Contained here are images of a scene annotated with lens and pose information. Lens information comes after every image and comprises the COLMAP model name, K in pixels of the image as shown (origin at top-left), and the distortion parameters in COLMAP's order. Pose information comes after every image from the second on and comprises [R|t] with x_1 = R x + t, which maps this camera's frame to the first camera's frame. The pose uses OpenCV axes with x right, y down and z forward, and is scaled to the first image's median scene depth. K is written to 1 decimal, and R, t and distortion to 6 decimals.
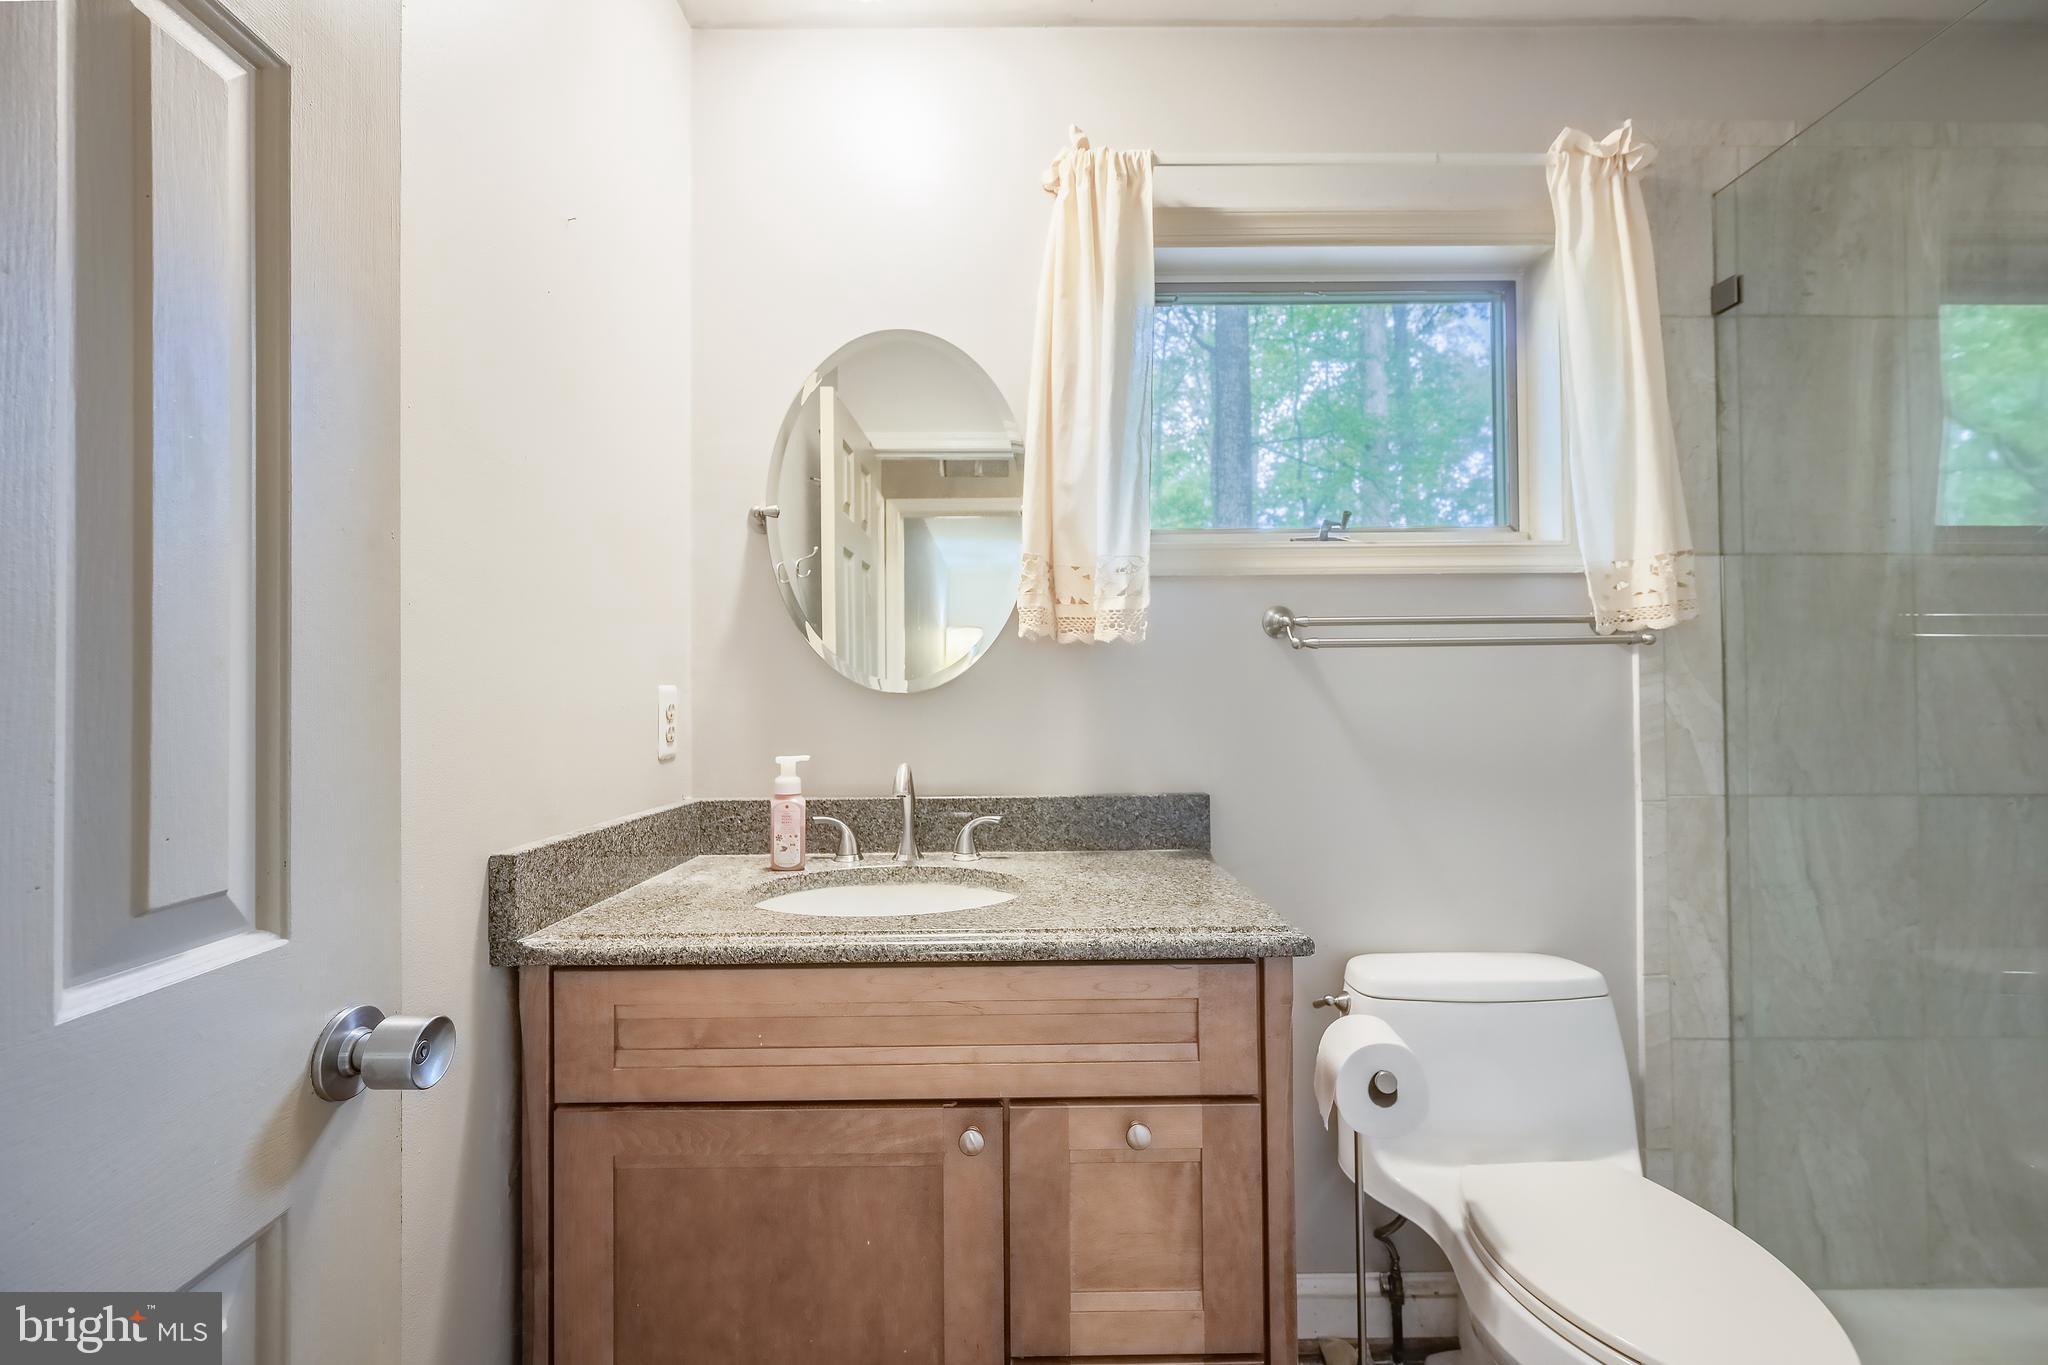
lens RADIAL K [[823.4, 0, 1021.9], [0, 823.4, 673.9], [0, 0, 1]] dist [-0.001186, -0.000342]
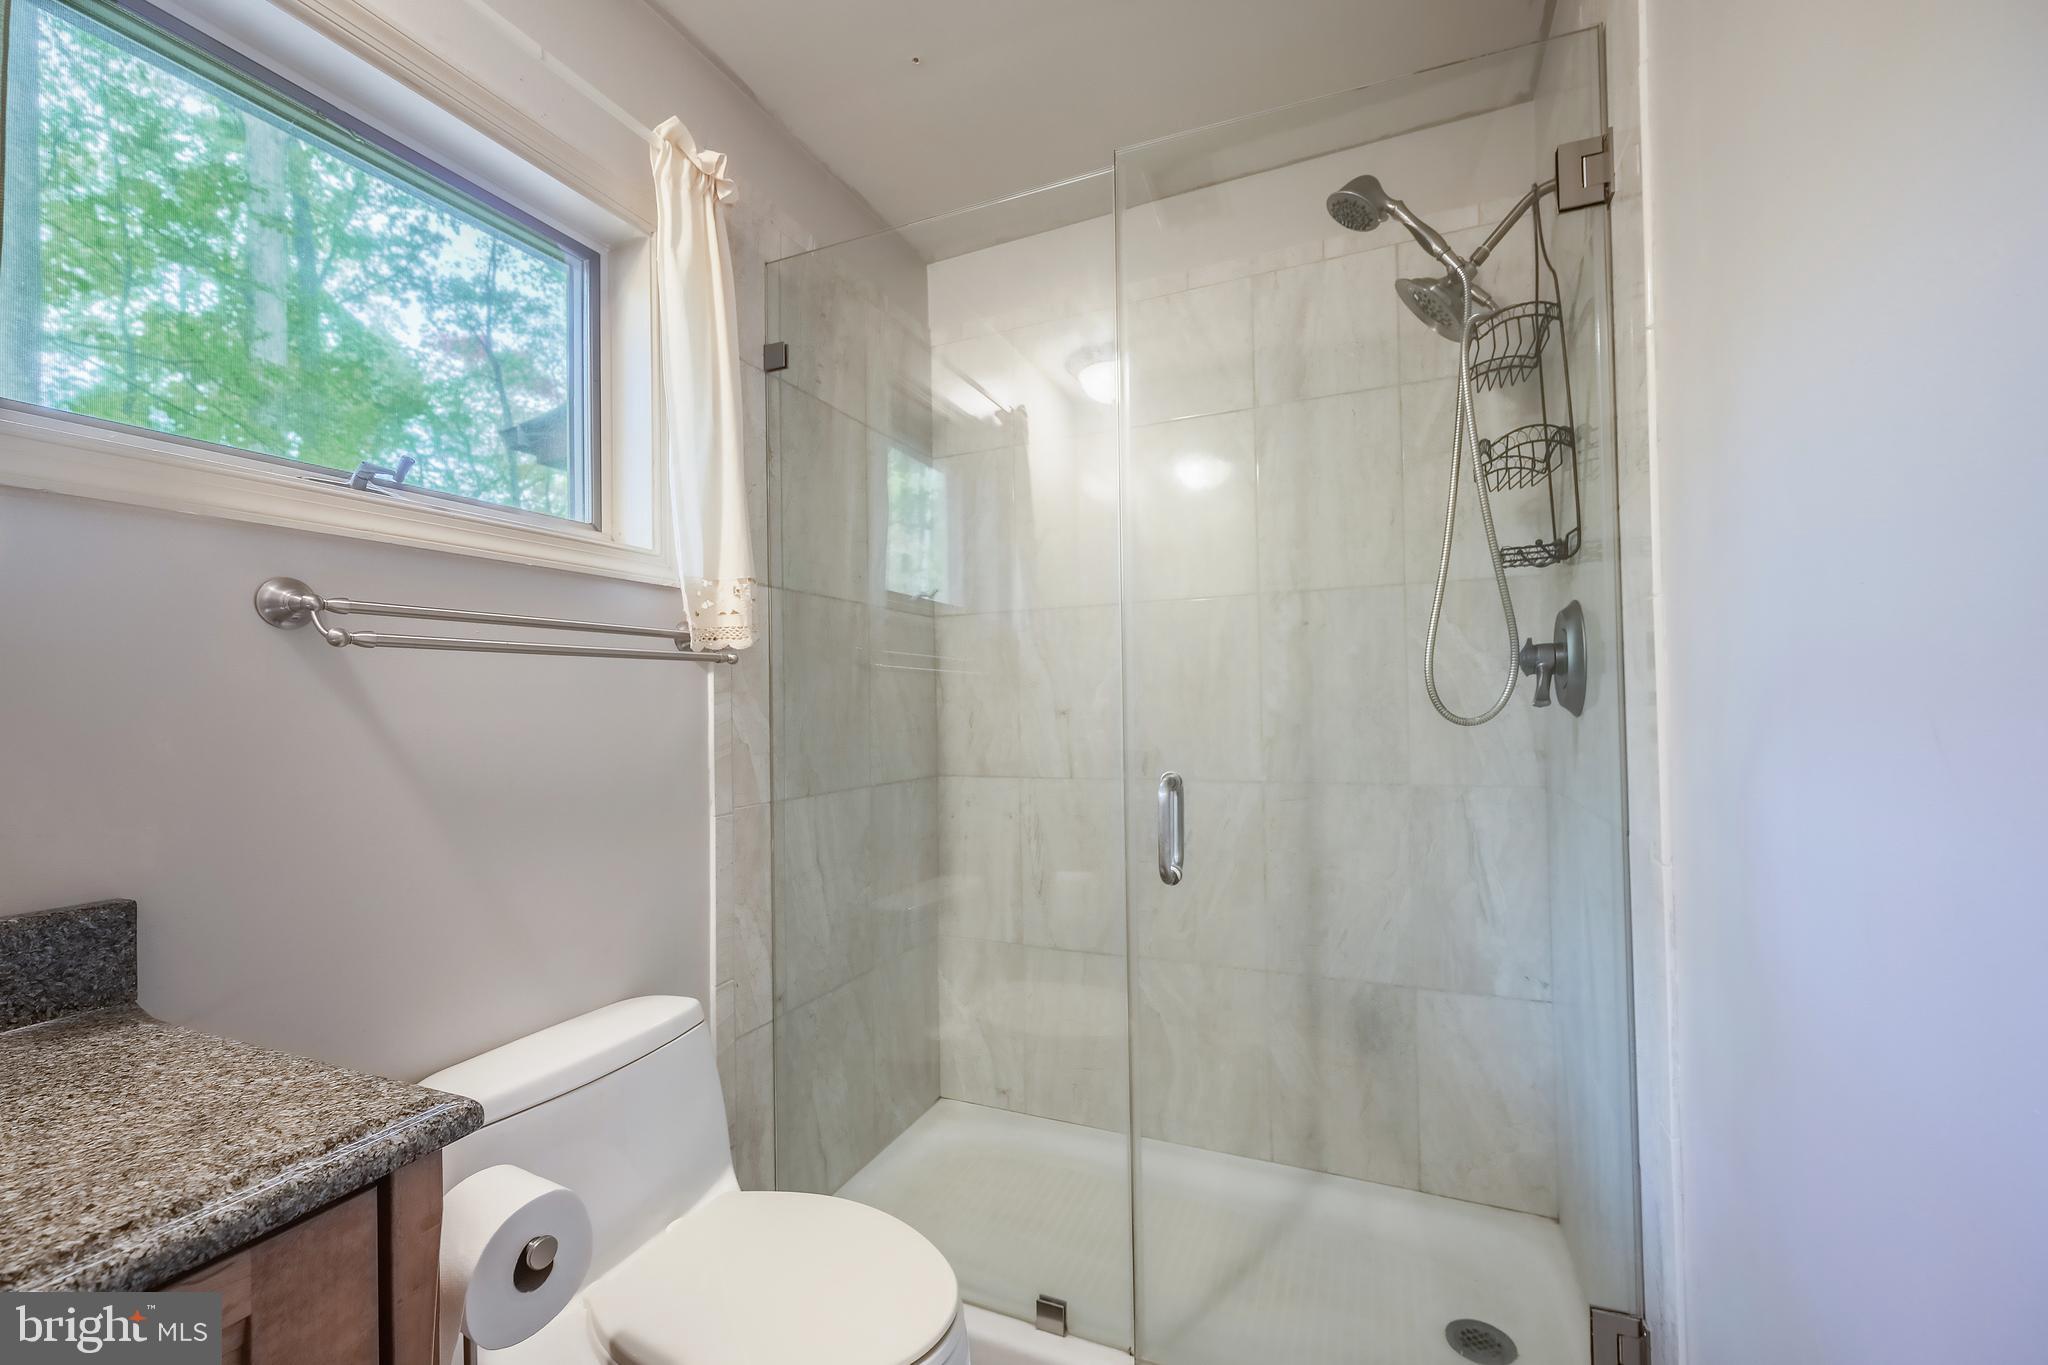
lens RADIAL K [[833.5, 0, 1020.1], [0, 833.5, 689.7], [0, 0, 1]] dist [-0.000804, -0.000595]
pose [[0.404561, 0.016064, 0.914370, -0.045143], [-0.010024, 0.999864, -0.013131, 0.006821], [-0.914456, -0.003853, 0.404667, 0.235854]]
